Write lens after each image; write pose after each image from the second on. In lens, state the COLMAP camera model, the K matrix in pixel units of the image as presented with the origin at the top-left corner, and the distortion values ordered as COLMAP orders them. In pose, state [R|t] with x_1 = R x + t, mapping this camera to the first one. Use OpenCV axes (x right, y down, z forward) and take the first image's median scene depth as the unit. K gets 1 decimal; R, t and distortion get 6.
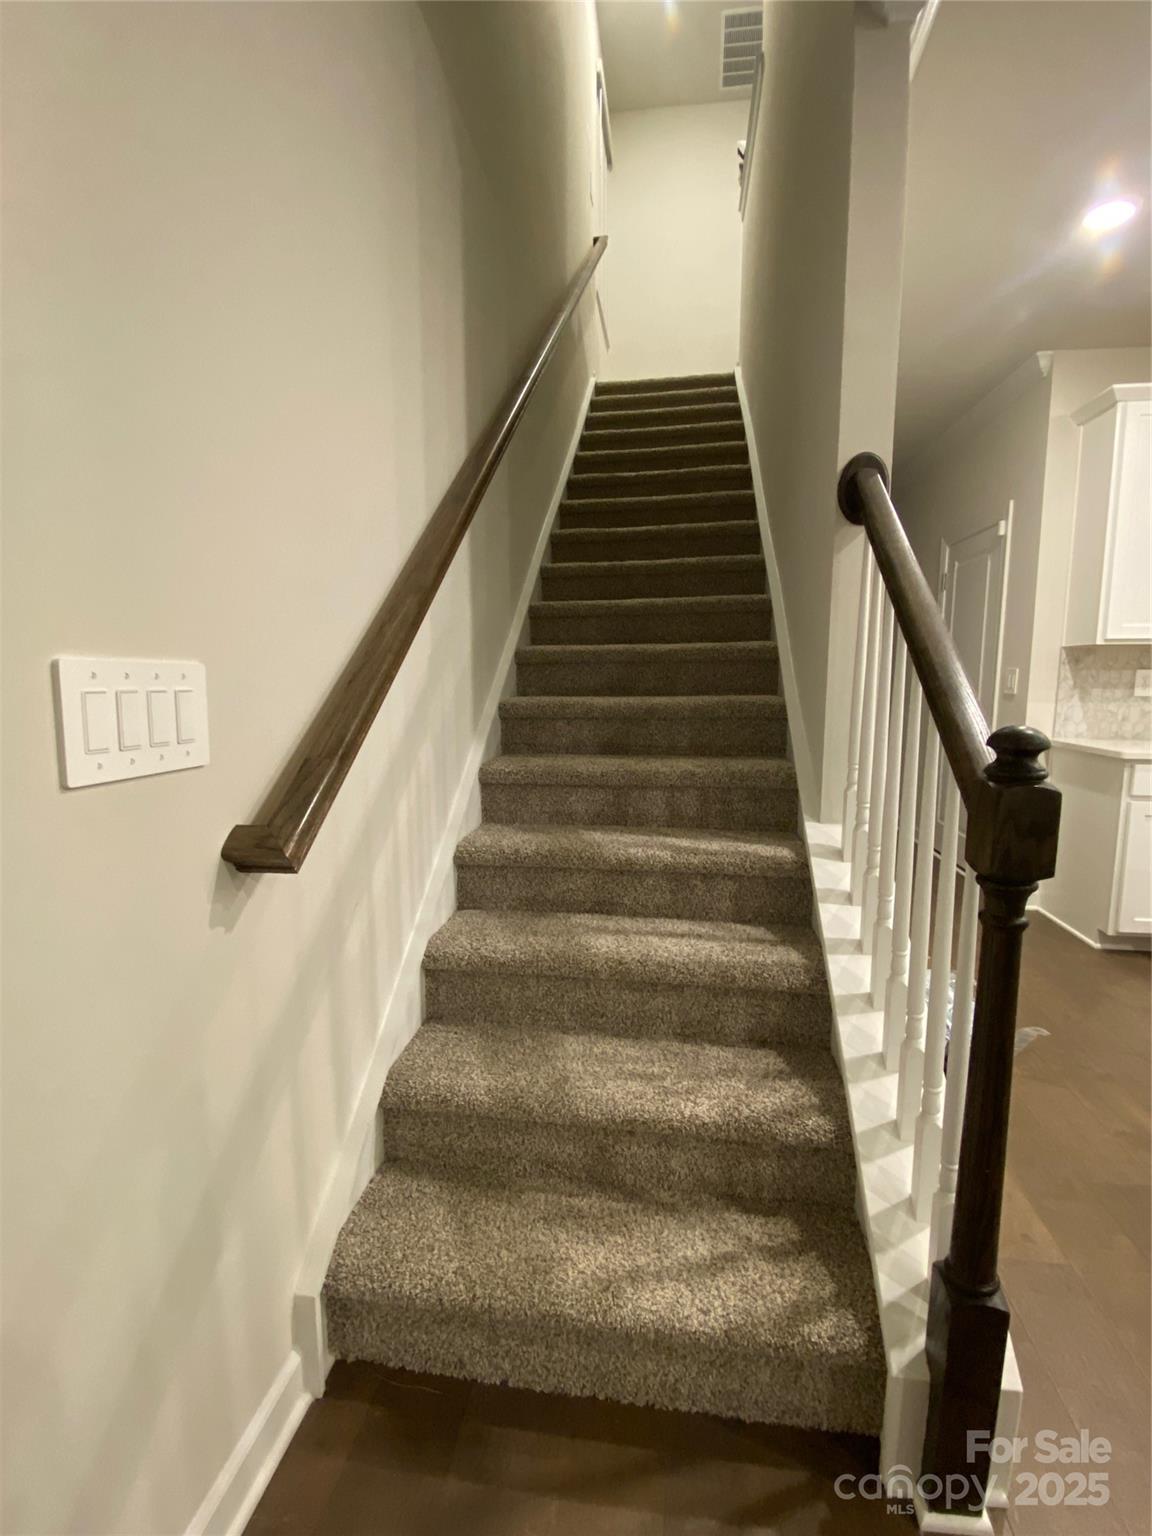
lens RADIAL K [[694.9, 0, 574.1], [0, 694.9, 760.9], [0, 0, 1]] dist [-0.000628, -0.000080]
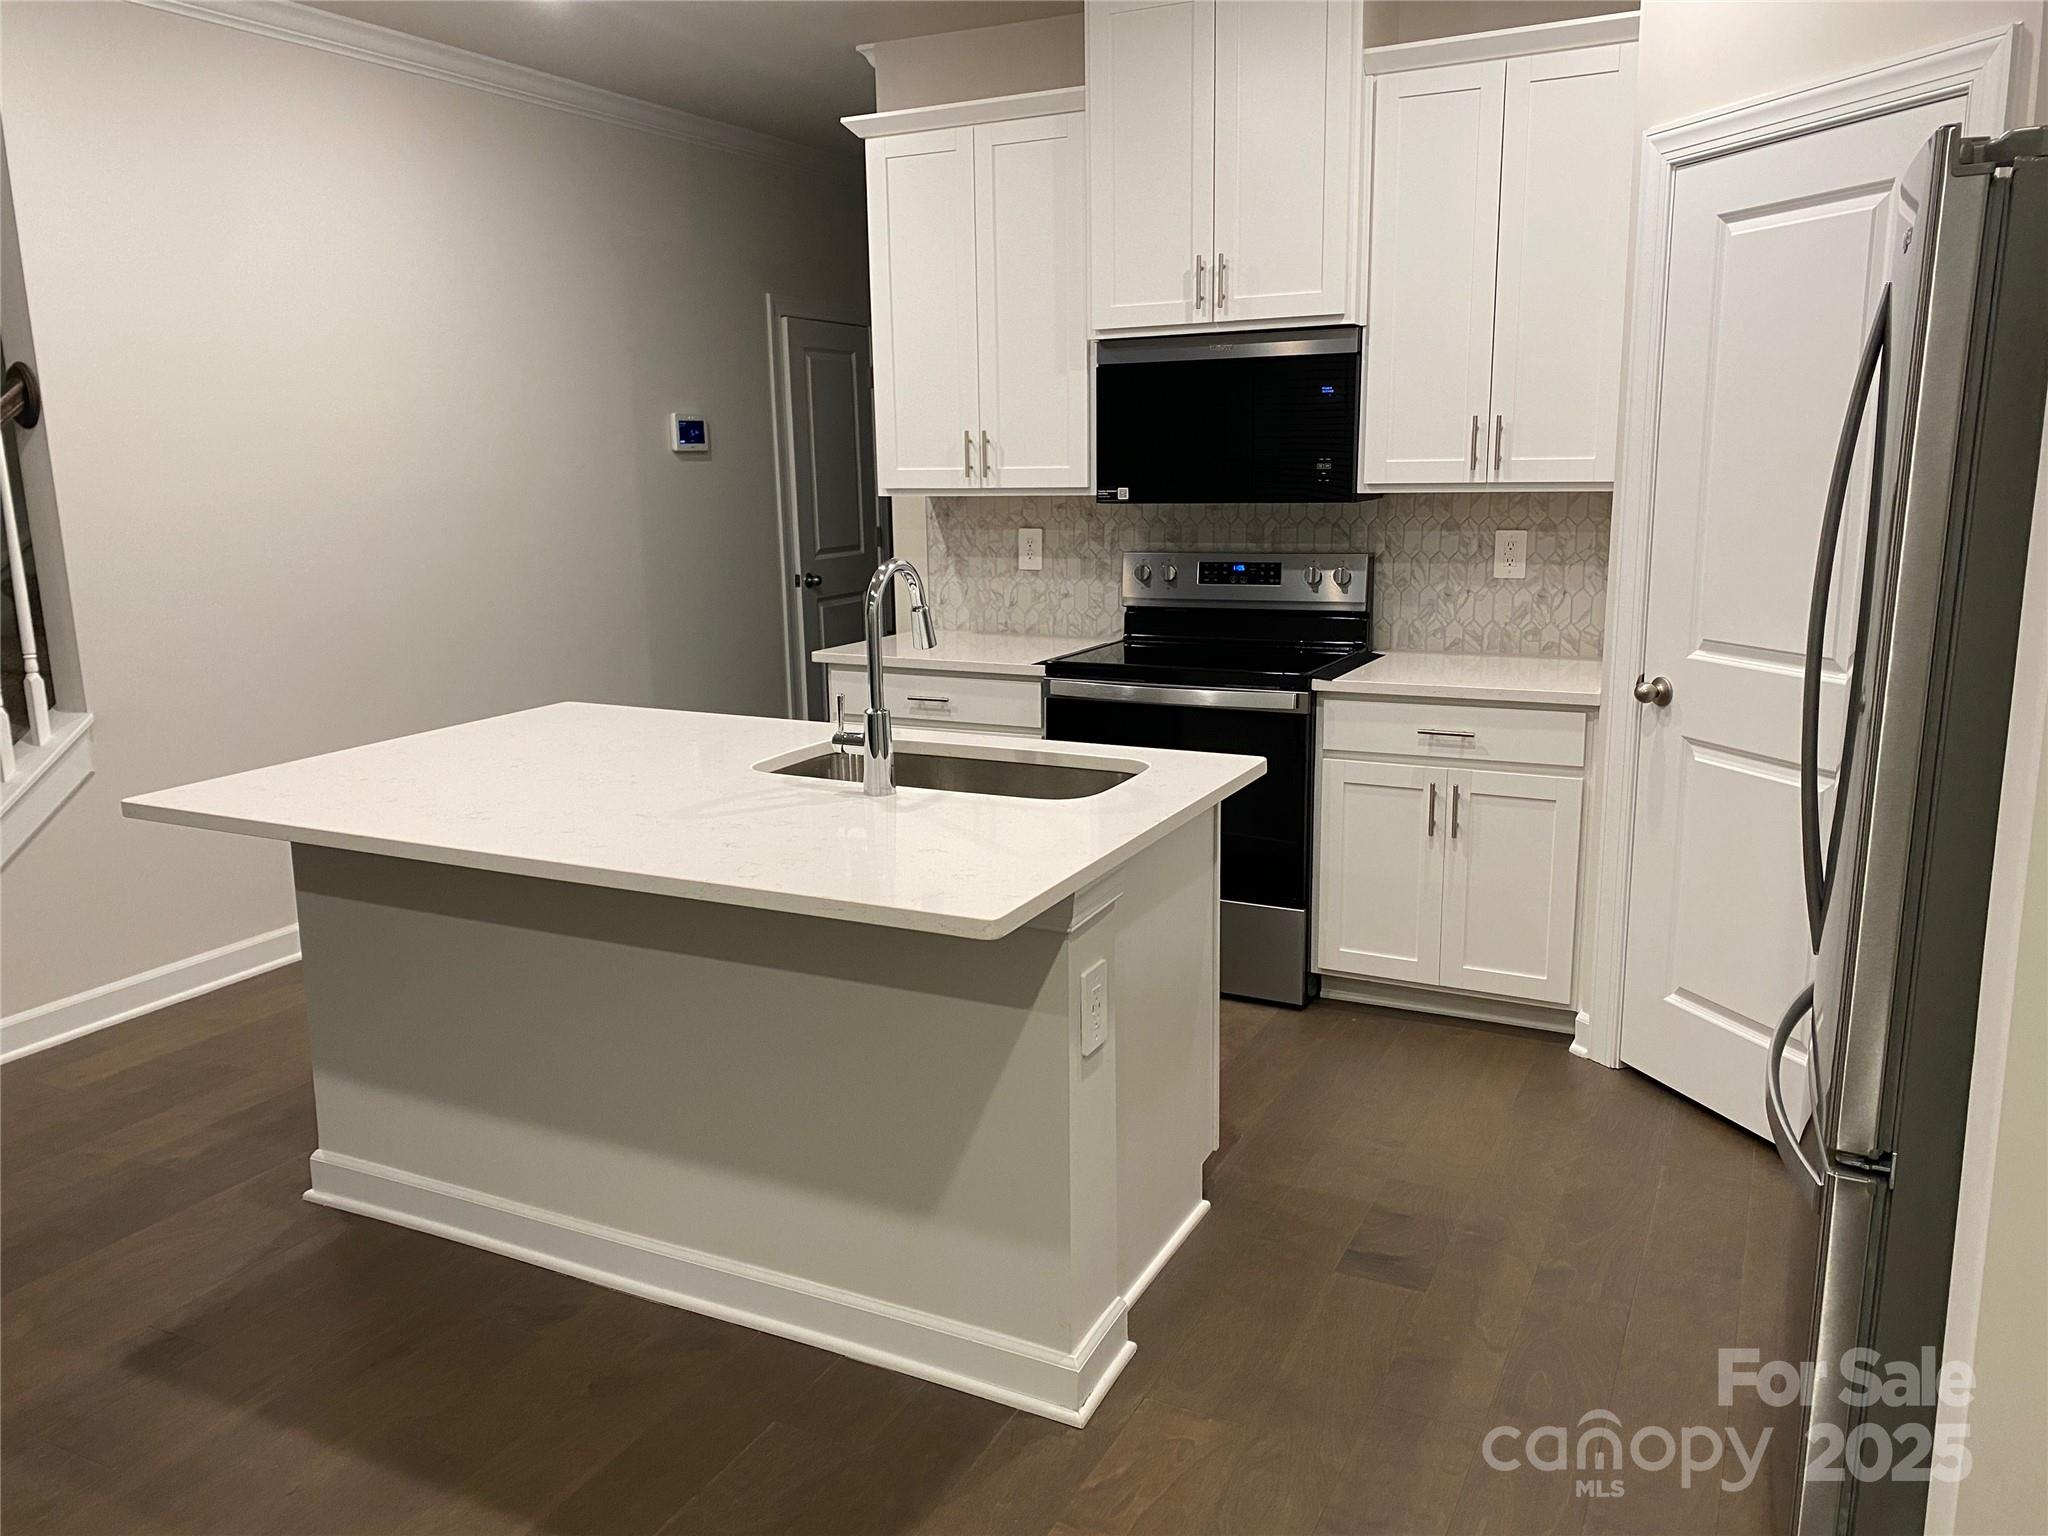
lens RADIAL K [[1526.7, 0, 1027.5], [0, 1526.7, 782.4], [0, 0, 1]] dist [0.033390, -0.040276]
pose [[0.952115, 0.050797, -0.301492, 1.254092], [-0.023511, 0.995346, 0.093453, -0.027337], [0.304836, -0.081890, 0.948878, -0.386586]]
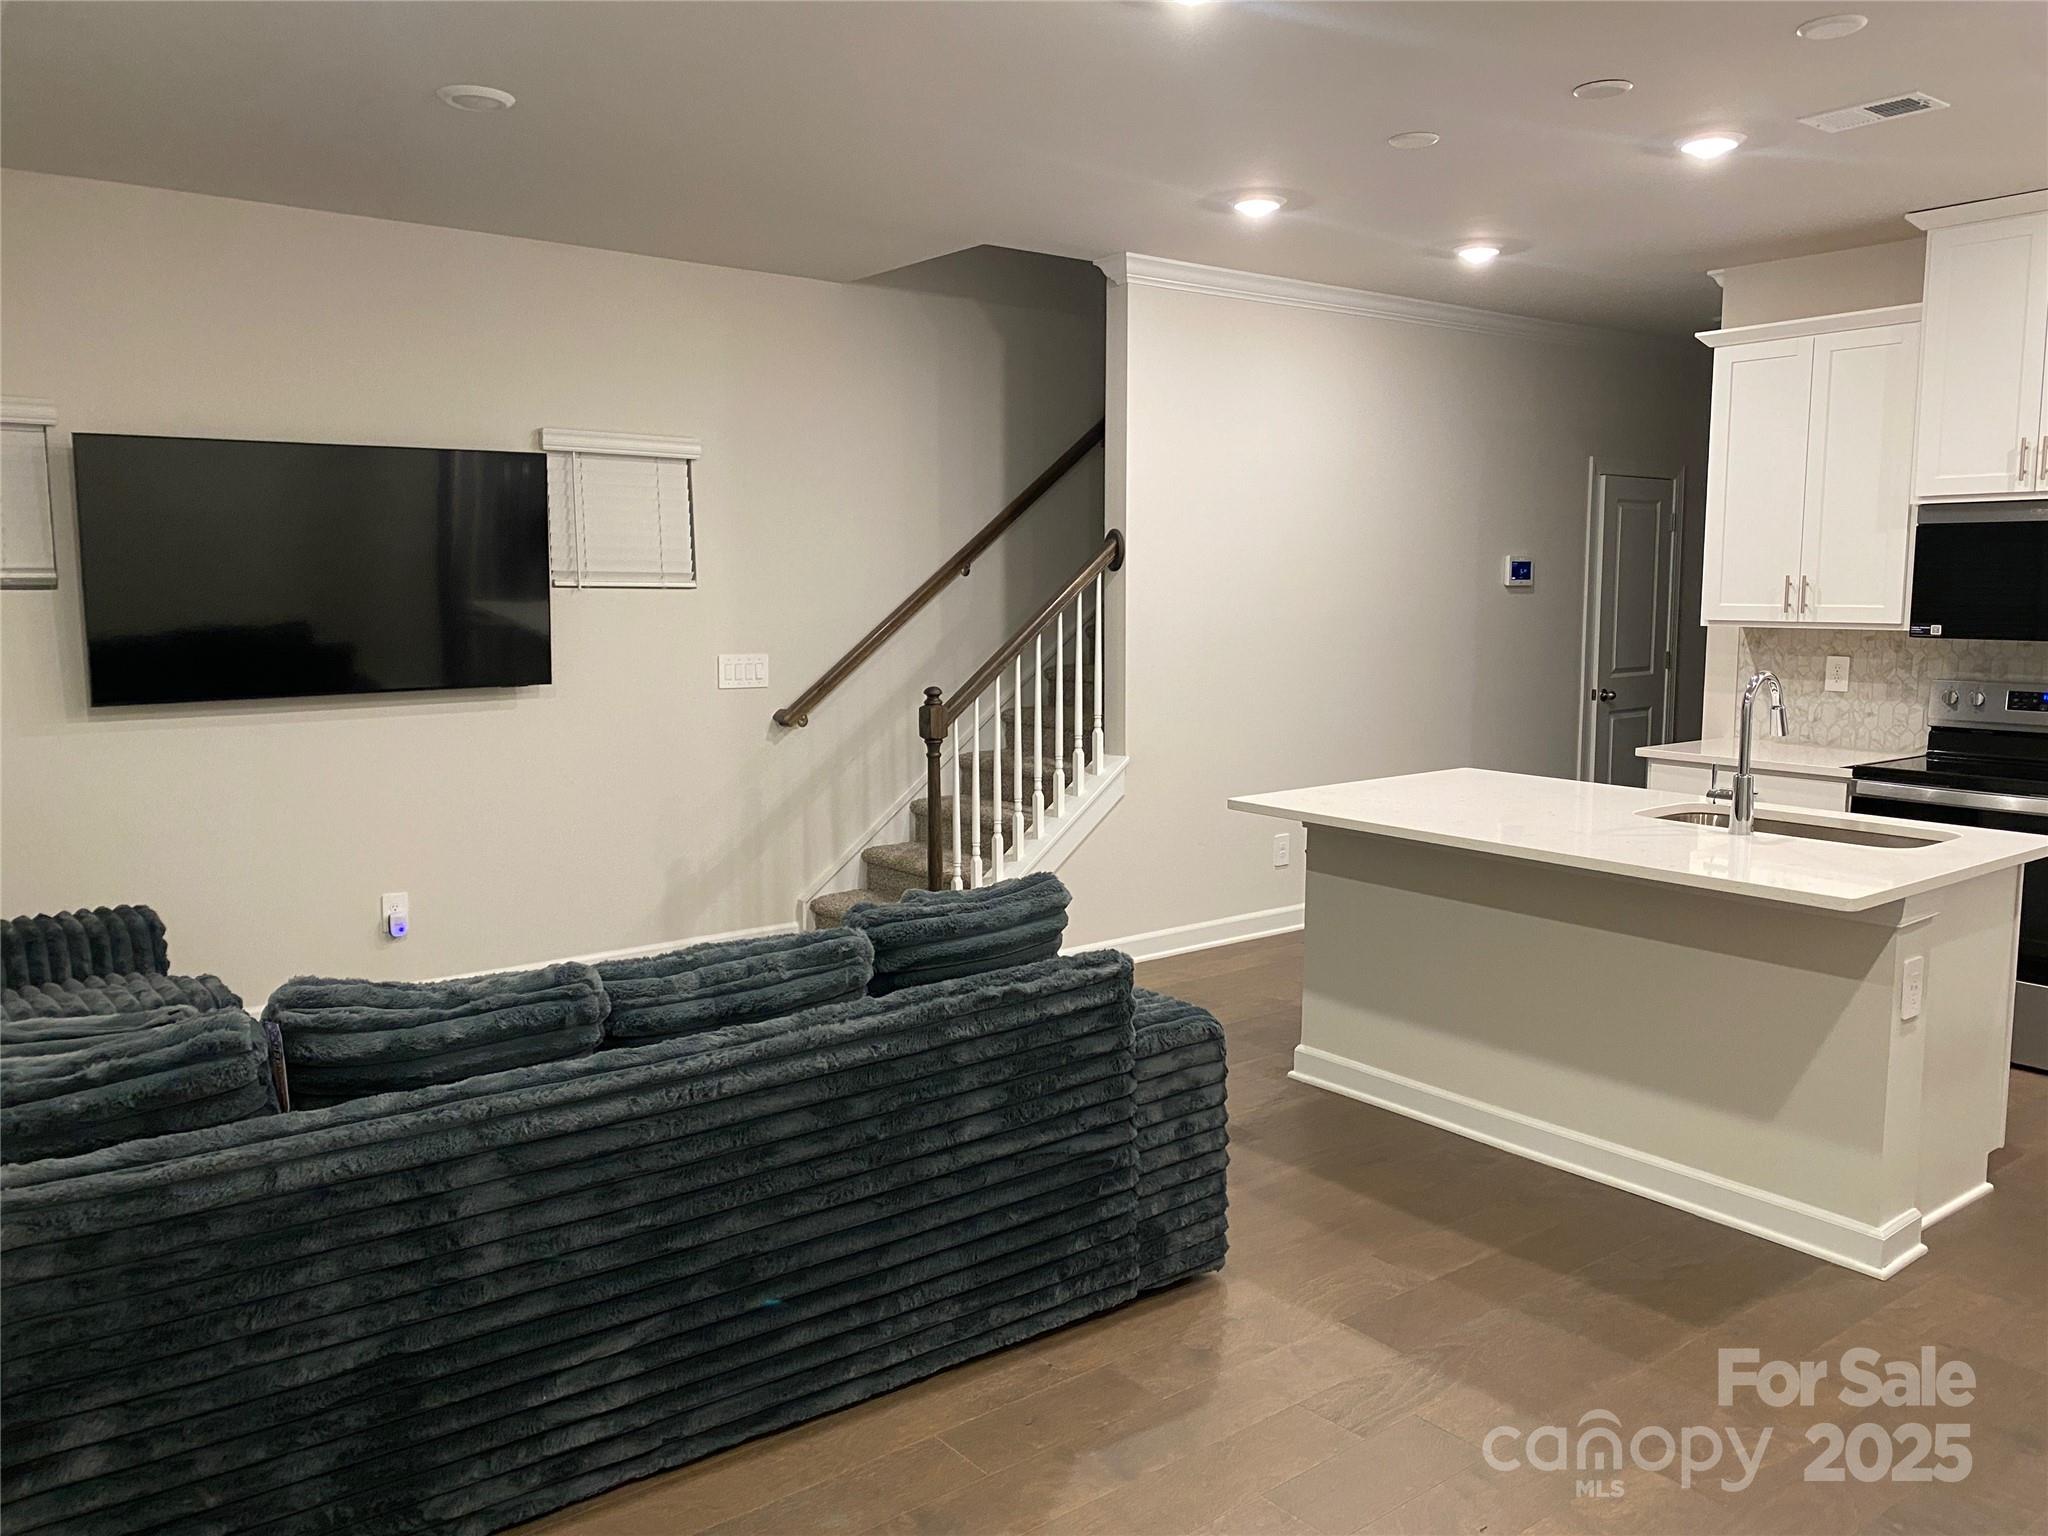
lens RADIAL K [[1526.7, 0, 1018.0], [0, 1526.7, 754.7], [0, 0, 1]] dist [0.033390, -0.040276]
pose [[0.720457, 0.077957, -0.689104, 1.334866], [-0.084689, 0.996115, 0.024146, 0.012566], [0.688309, 0.040963, 0.724260, -0.846167]]
